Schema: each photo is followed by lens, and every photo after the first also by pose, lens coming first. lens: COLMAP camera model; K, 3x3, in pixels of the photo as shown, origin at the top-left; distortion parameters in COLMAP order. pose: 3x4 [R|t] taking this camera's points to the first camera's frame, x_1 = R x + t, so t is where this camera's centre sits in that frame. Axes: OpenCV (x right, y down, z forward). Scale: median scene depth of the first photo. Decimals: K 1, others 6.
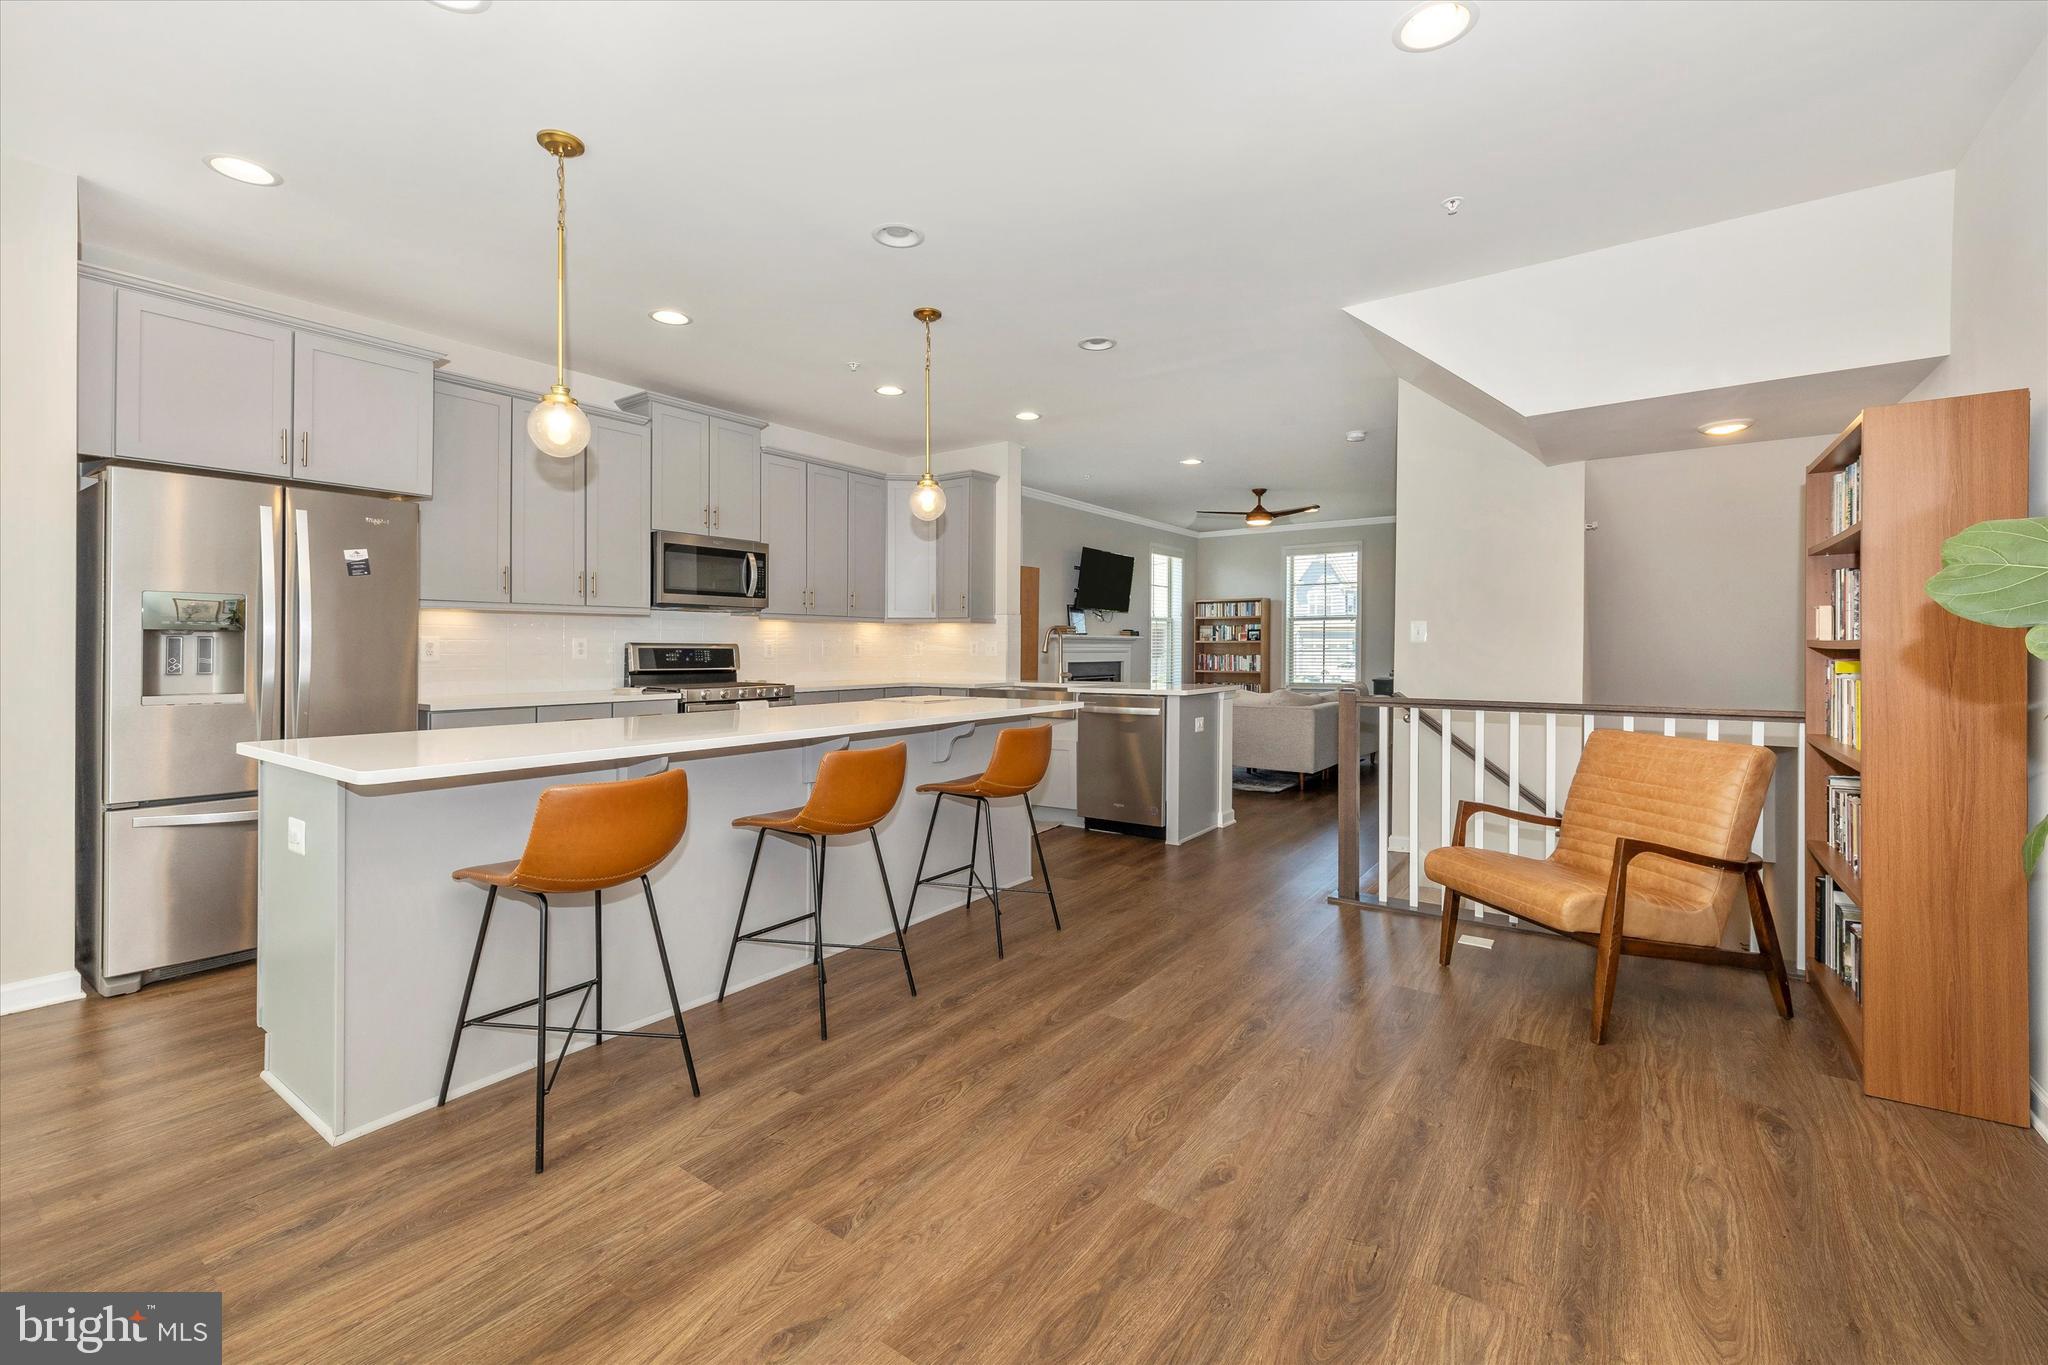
lens RADIAL K [[851.9, 0, 1026.5], [0, 851.9, 664.3], [0, 0, 1]] dist [-0.001904, -0.000238]
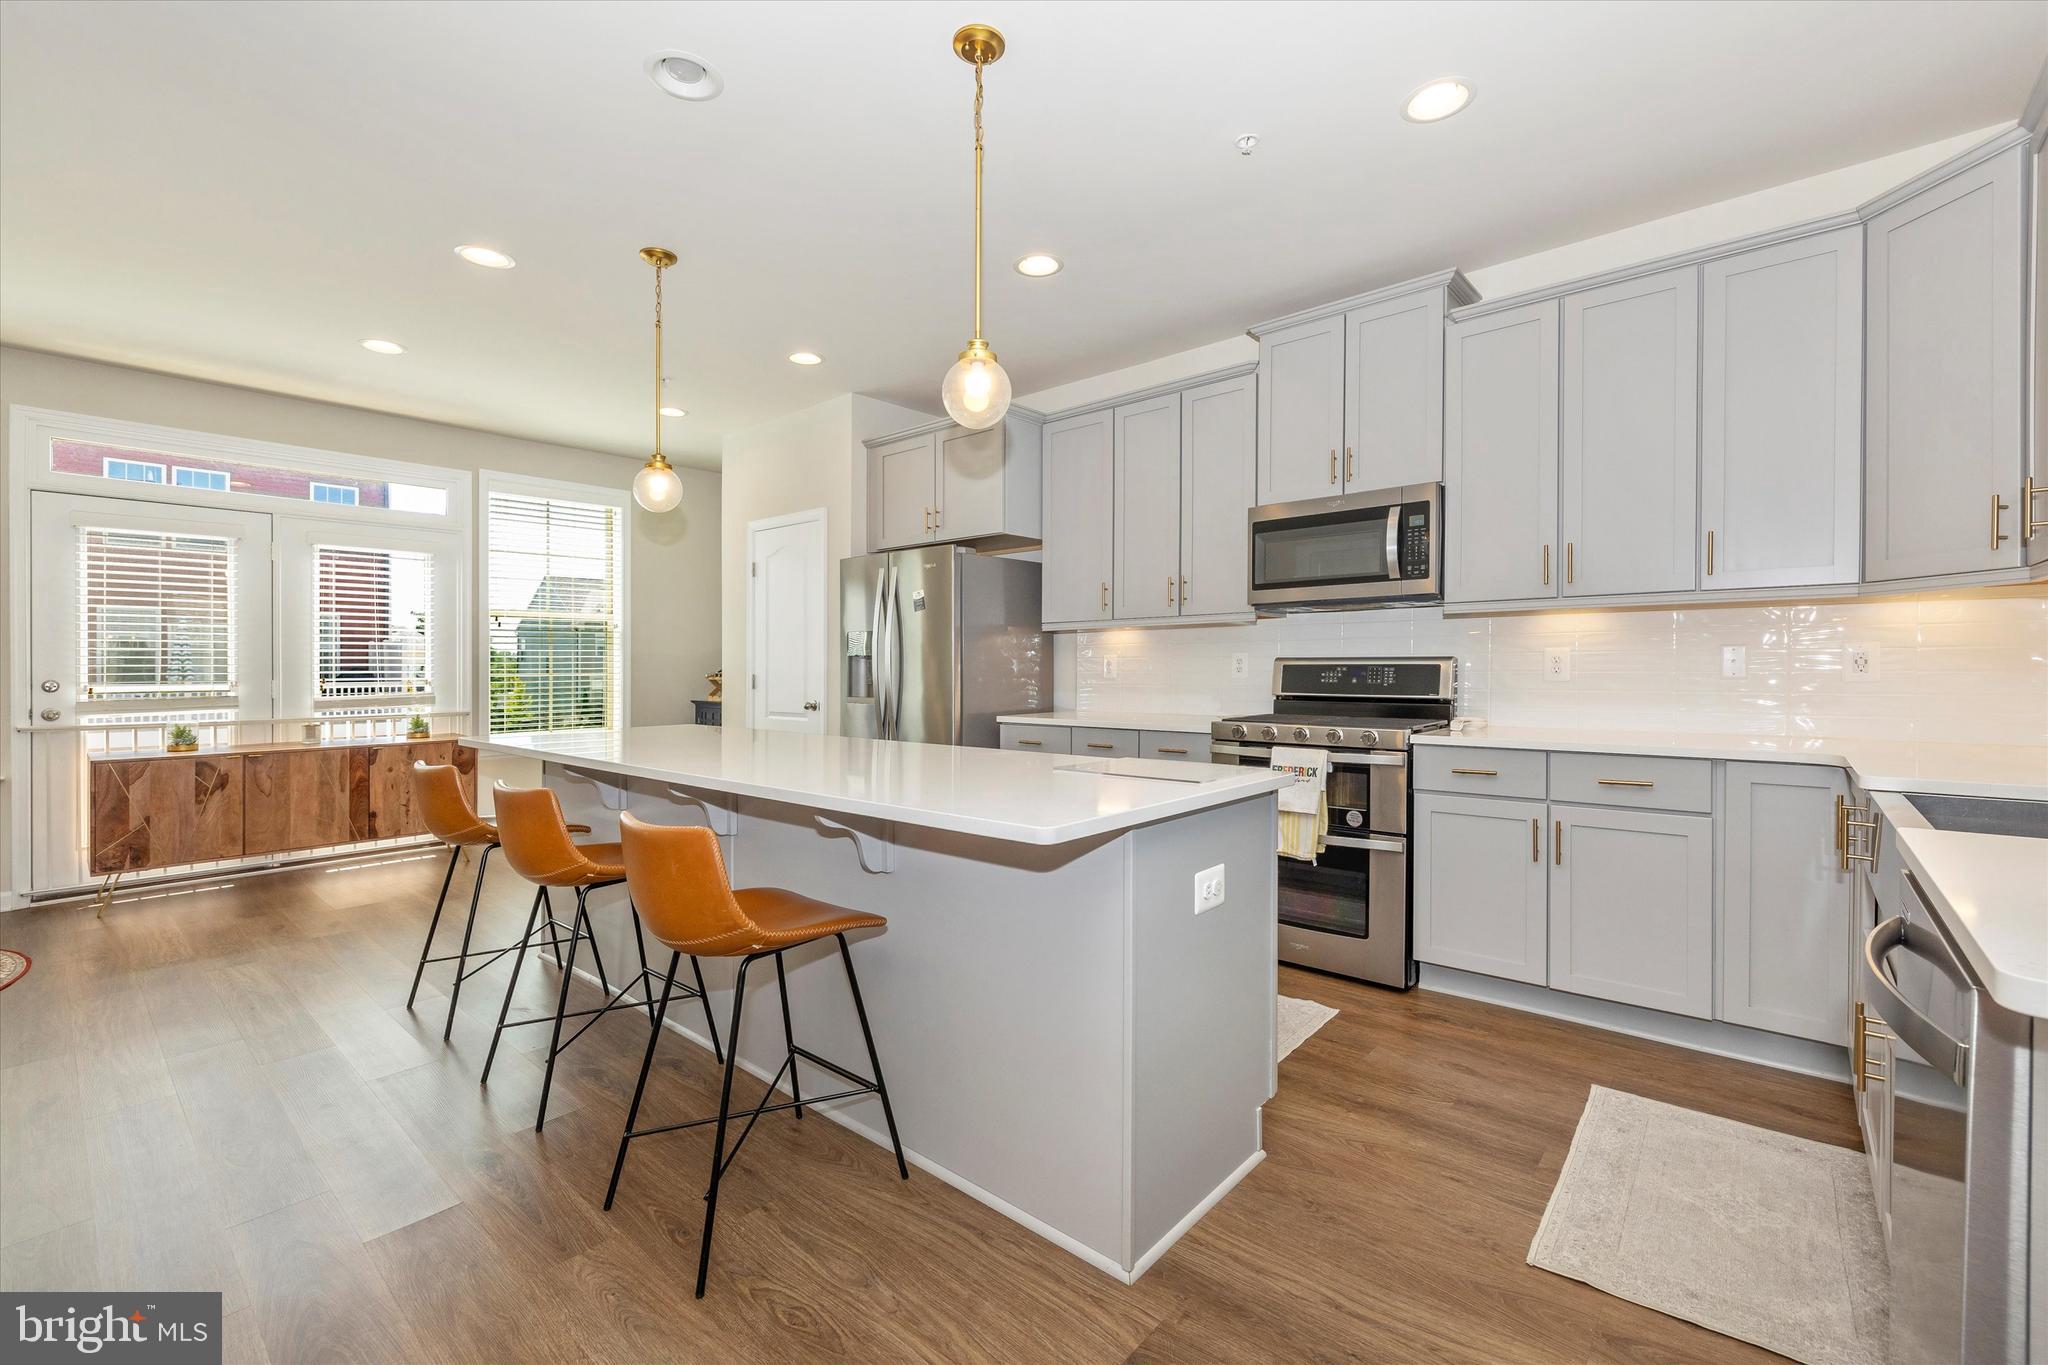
lens RADIAL K [[864.3, 0, 1043.9], [0, 864.3, 673.0], [0, 0, 1]] dist [-0.012906, 0.000037]
pose [[-0.084268, 0.006171, -0.996424, 0.313600], [-0.014368, 0.999869, 0.007408, -0.013605], [0.996340, 0.014941, -0.084168, 0.808589]]
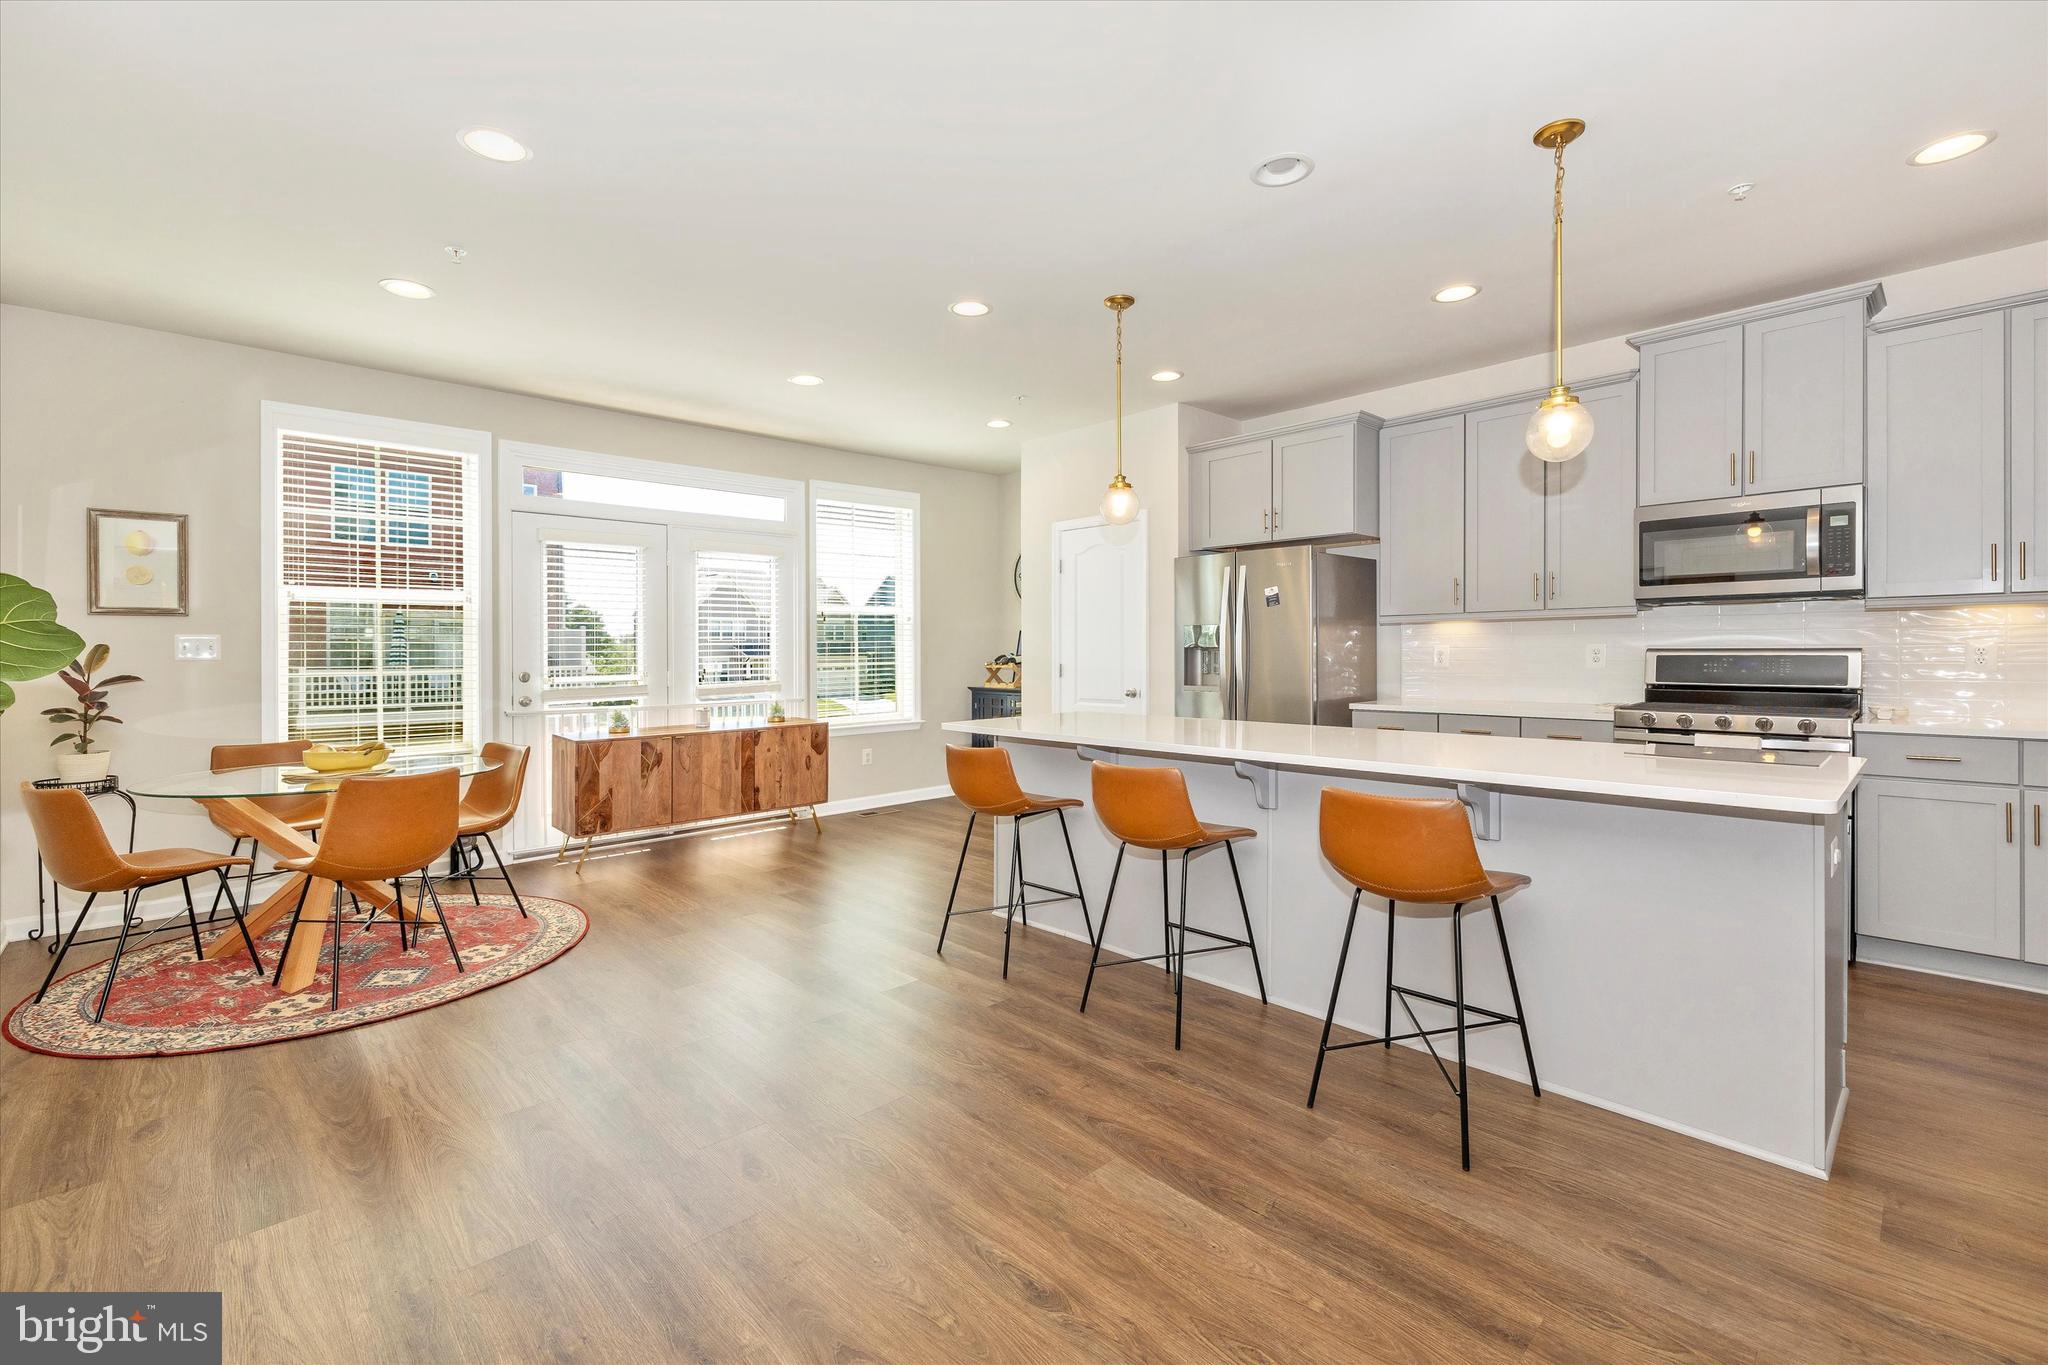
lens RADIAL K [[880.9, 0, 1026.4], [0, 880.9, 651.5], [0, 0, 1]] dist [-0.013561, -0.000082]
pose [[-0.193123, 0.002903, -0.981170, 0.439910], [-0.009320, 0.999945, 0.004793, -0.020113], [0.981130, 0.010070, -0.193086, 0.548423]]
